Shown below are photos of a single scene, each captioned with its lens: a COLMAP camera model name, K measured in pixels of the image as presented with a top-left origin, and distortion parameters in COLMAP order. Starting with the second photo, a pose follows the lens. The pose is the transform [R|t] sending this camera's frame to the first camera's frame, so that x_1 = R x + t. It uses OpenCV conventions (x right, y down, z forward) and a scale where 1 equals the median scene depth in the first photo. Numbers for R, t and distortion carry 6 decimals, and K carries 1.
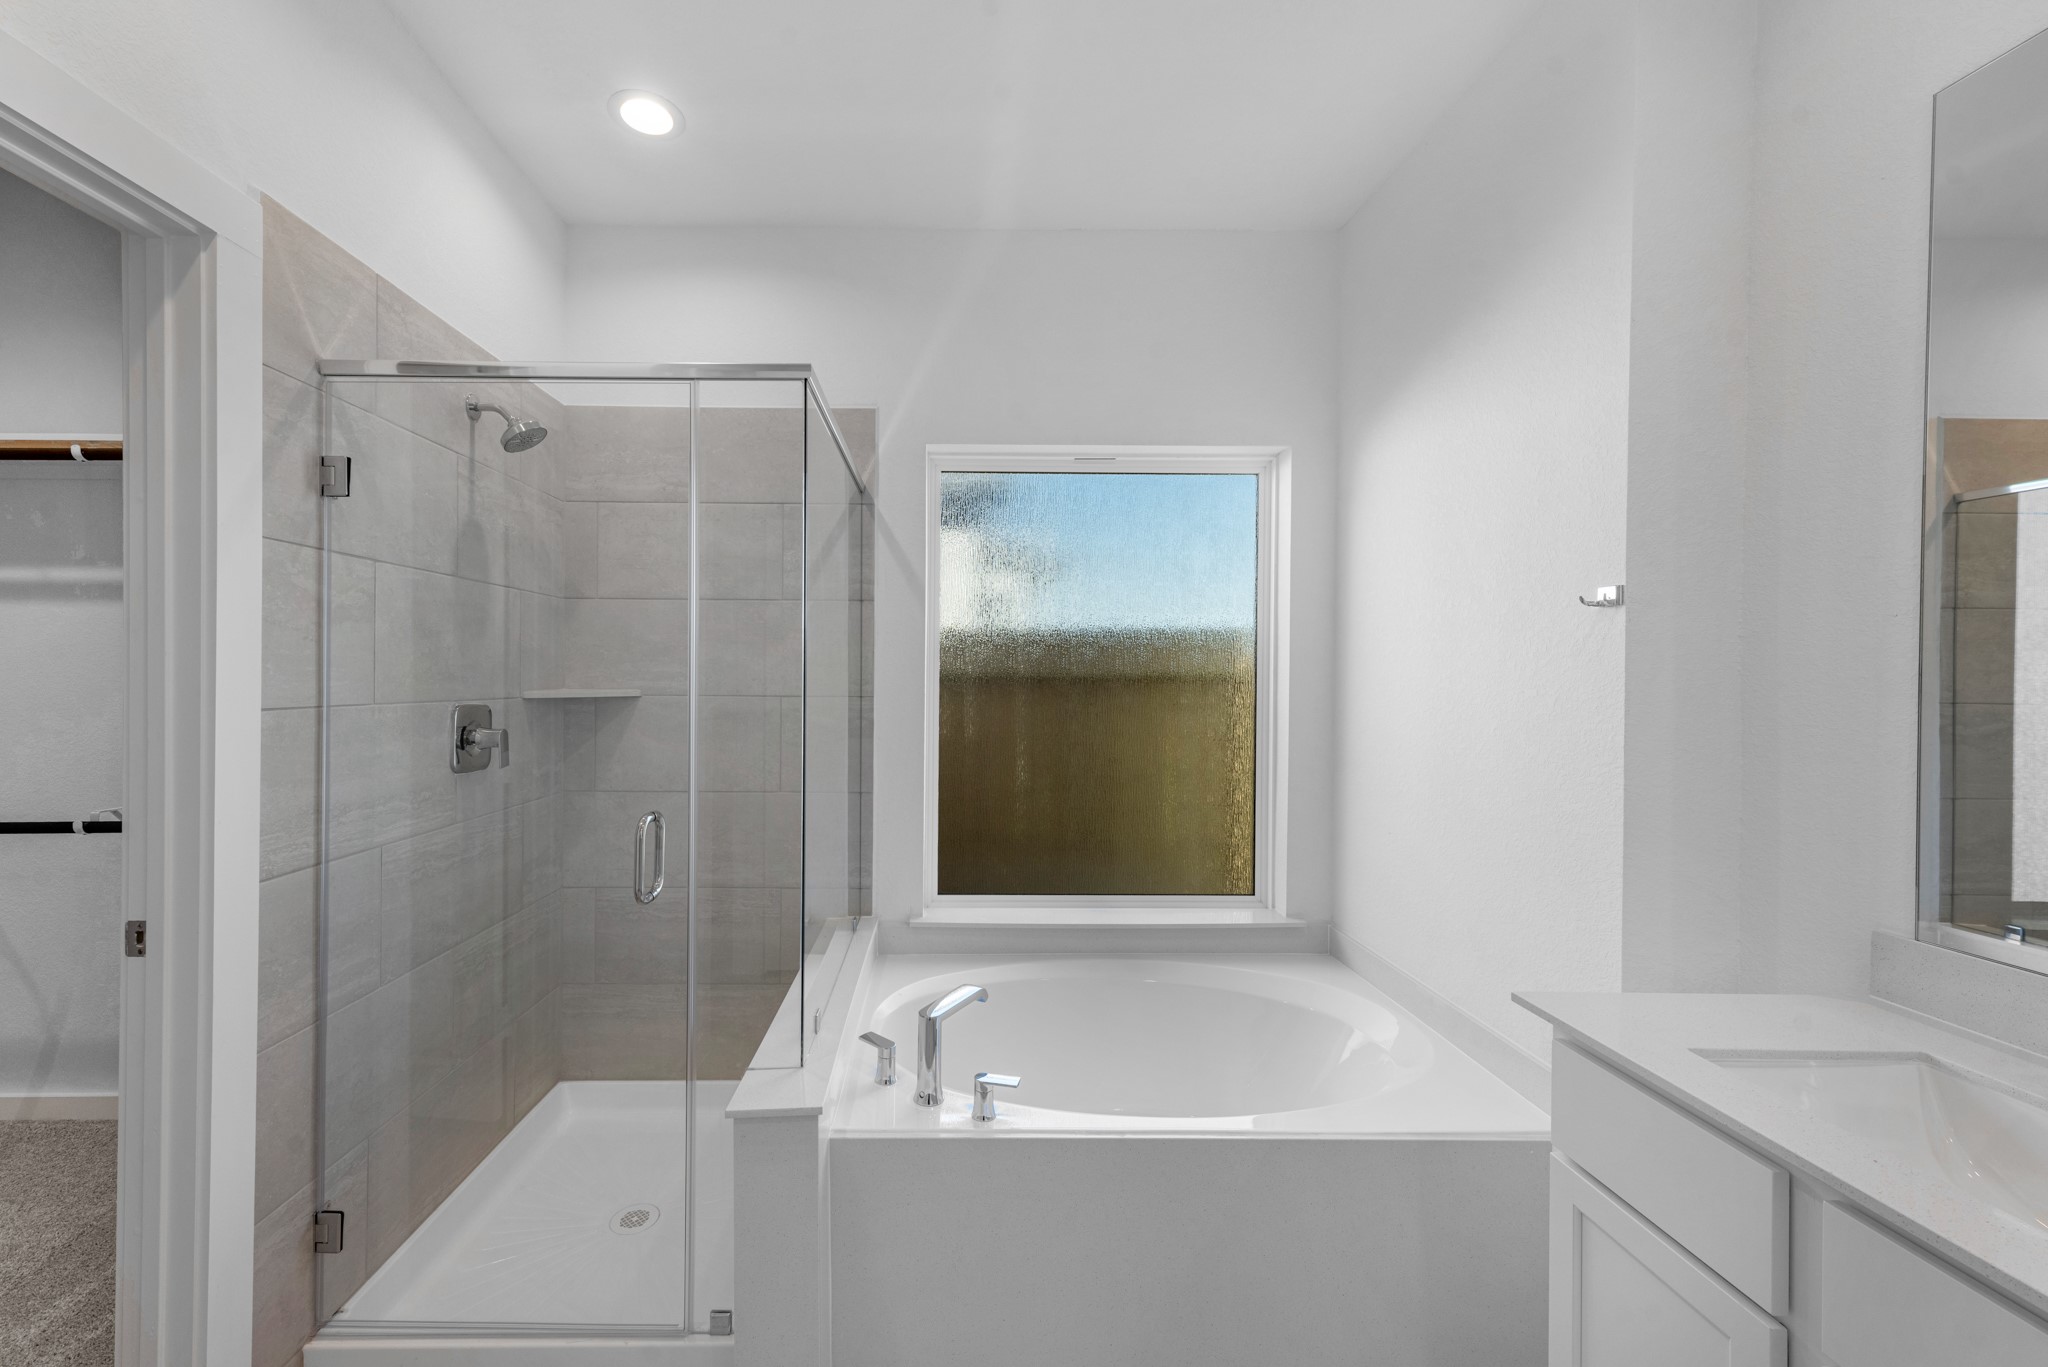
lens RADIAL K [[839.8, 0, 1022.9], [0, 839.8, 683.2], [0, 0, 1]] dist [-0.004779, -0.000712]
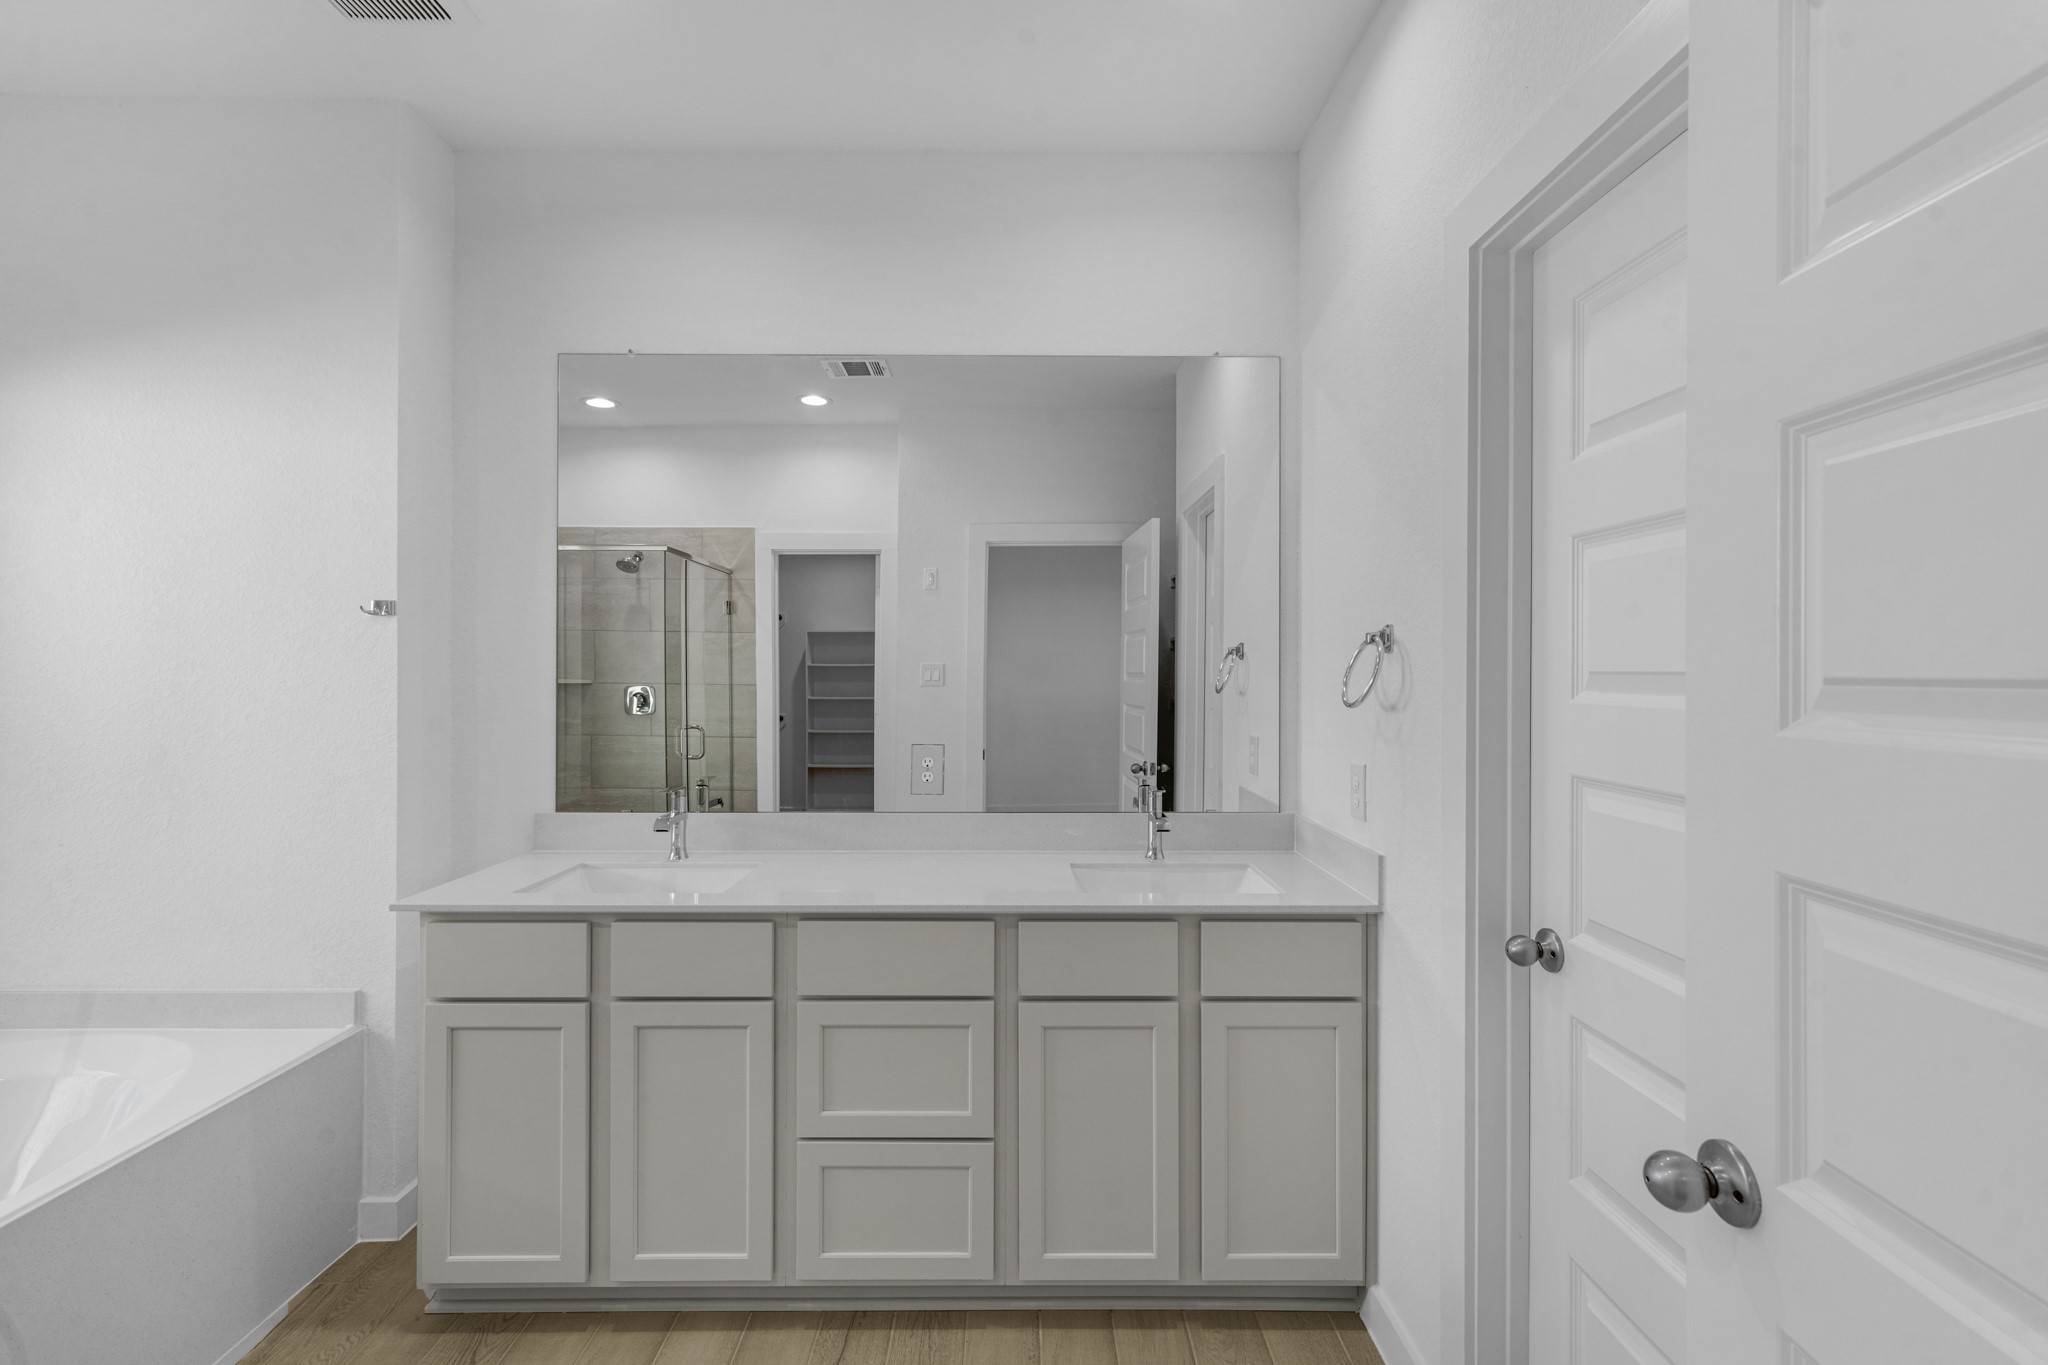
lens RADIAL K [[947.5, 0, 1021.6], [0, 947.5, 671.0], [0, 0, 1]] dist [0.000088, 0.000003]
pose [[-0.021960, -0.009655, 0.999712, -0.843685], [0.009576, 0.999905, 0.009867, -0.008347], [-0.999713, 0.009790, -0.021866, 0.019805]]
